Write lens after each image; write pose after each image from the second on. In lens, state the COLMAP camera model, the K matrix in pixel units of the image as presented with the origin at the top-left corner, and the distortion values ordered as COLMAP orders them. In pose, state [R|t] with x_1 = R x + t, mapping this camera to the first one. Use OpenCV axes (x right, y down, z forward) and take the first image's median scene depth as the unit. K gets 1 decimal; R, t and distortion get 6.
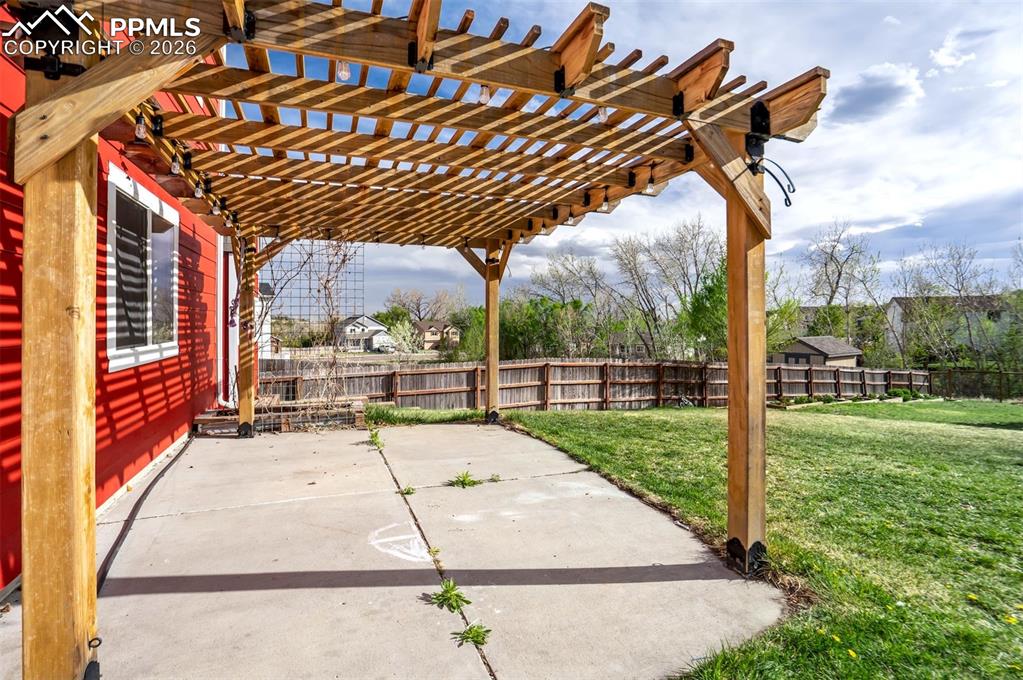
lens RADIAL K [[494.9, 0, 511.5], [0, 494.9, 340.0], [0, 0, 1]] dist [-0.054028, 0.000289]
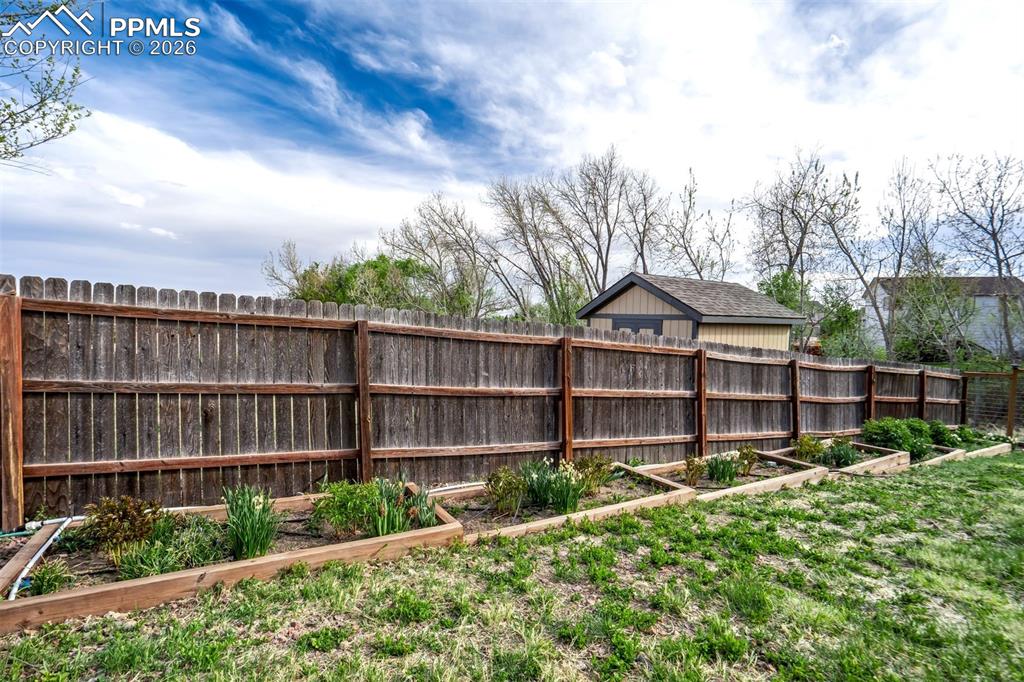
lens RADIAL K [[495.4, 0, 512.0], [0, 495.4, 341.0], [0, 0, 1]] dist [-0.054028, 0.000289]
pose [[0.999291, 0.023716, 0.029232, 0.508100], [-0.023995, 0.999670, 0.009225, 0.049207], [-0.029004, -0.009920, 0.999530, 0.642845]]
